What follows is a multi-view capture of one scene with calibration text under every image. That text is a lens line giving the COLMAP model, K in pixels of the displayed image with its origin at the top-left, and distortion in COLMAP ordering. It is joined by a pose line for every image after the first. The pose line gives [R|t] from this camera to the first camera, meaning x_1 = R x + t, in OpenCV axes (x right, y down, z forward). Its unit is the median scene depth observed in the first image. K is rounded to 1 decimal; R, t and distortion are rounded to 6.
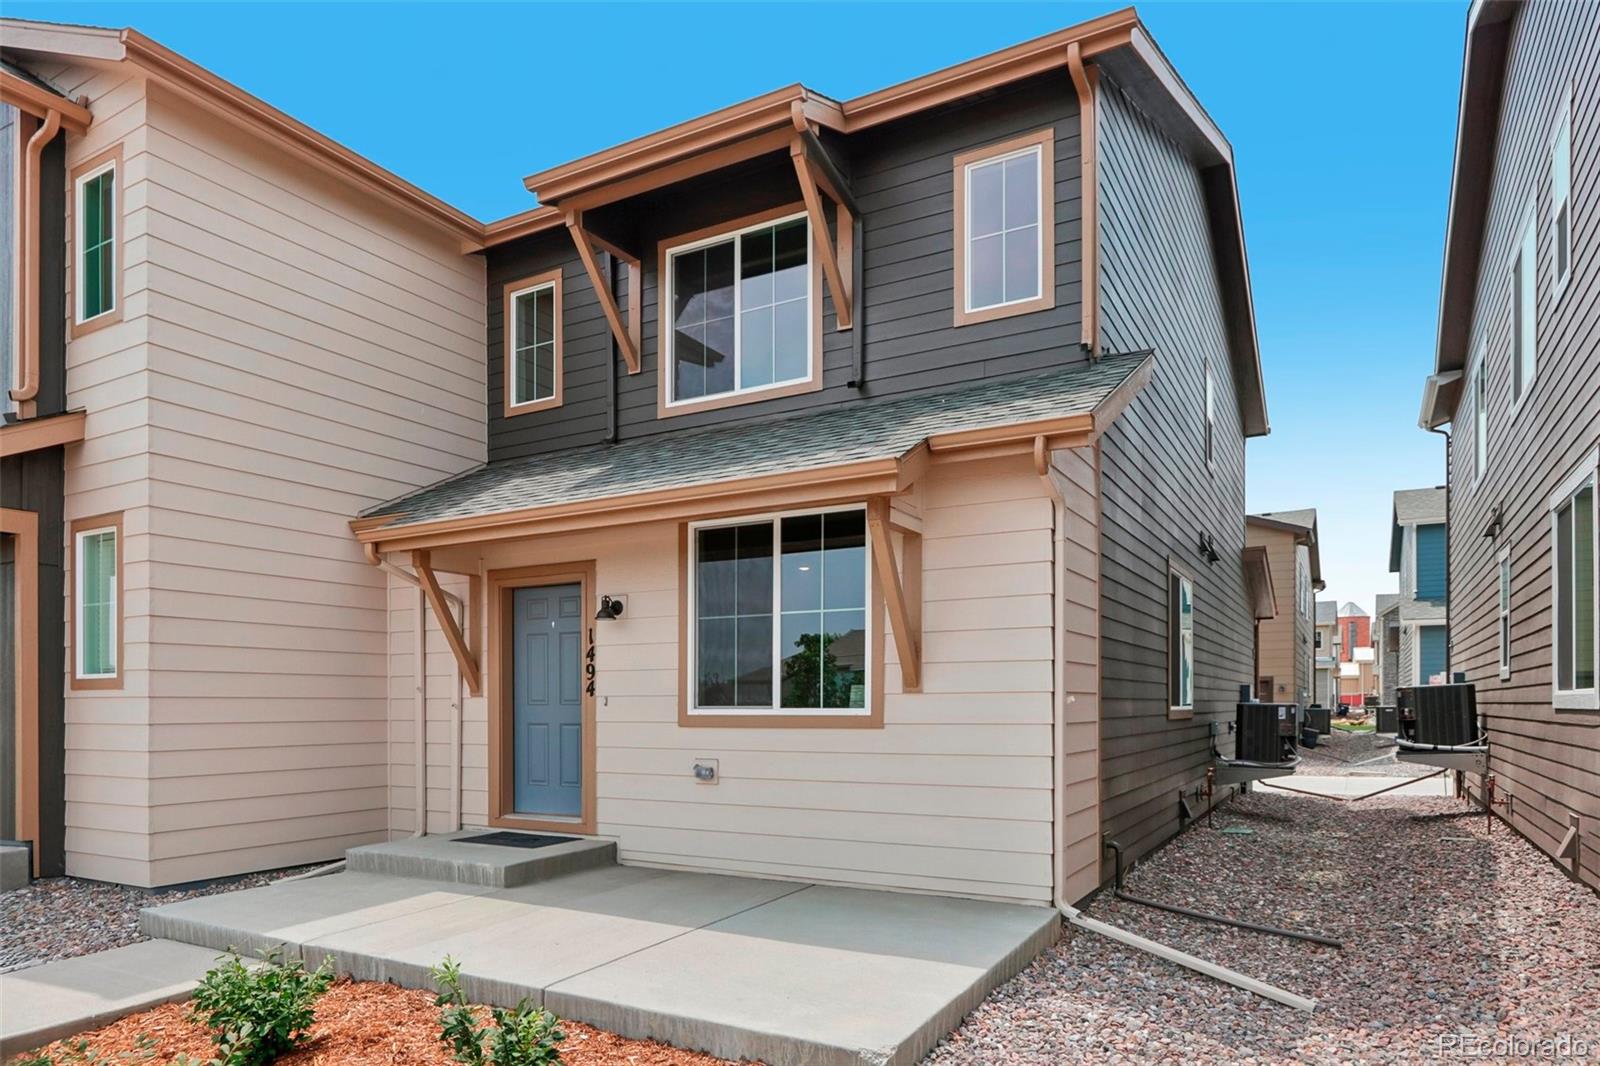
lens RADIAL K [[1001.6, 0, 800.0], [0, 1001.6, 533.0], [0, 0, 1]] dist [-0.001367, -0.001000]
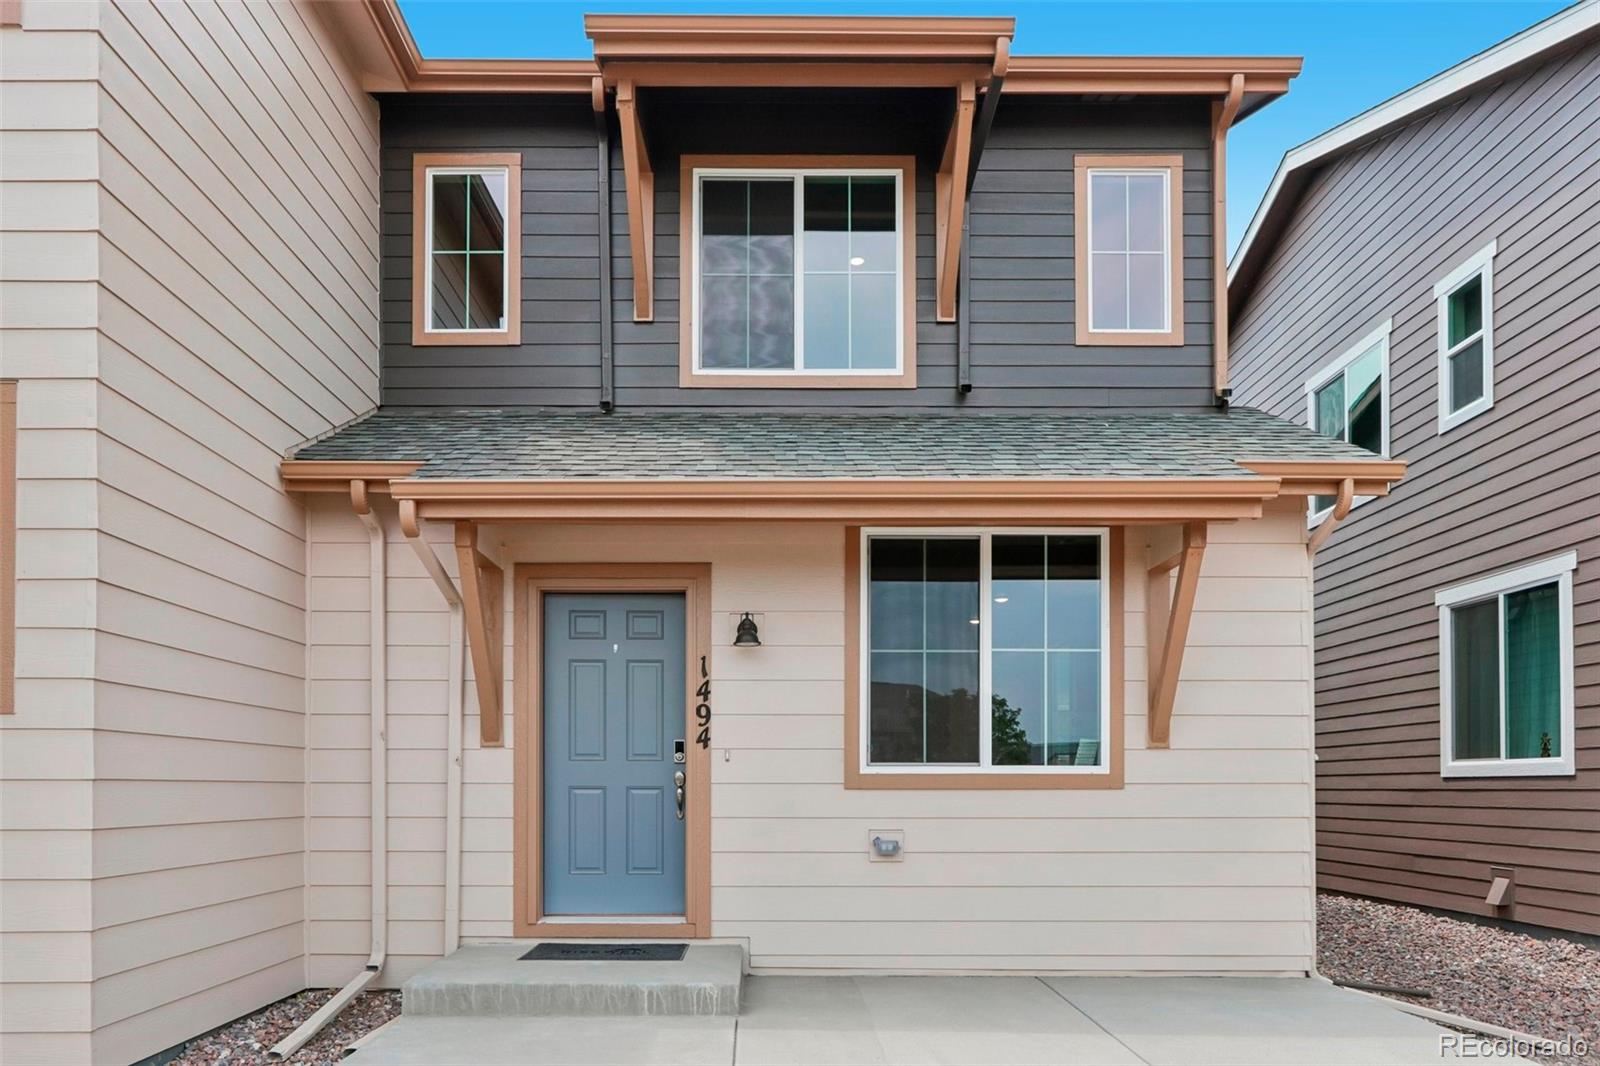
lens RADIAL K [[1136.9, 0, 795.7], [0, 1136.9, 598.6], [0, 0, 1]] dist [-0.001255, 0.002559]
pose [[0.865132, 0.085976, 0.494120, -0.566443], [-0.087557, 0.995959, -0.019994, 0.064469], [-0.493842, -0.025966, 0.869164, 0.248053]]
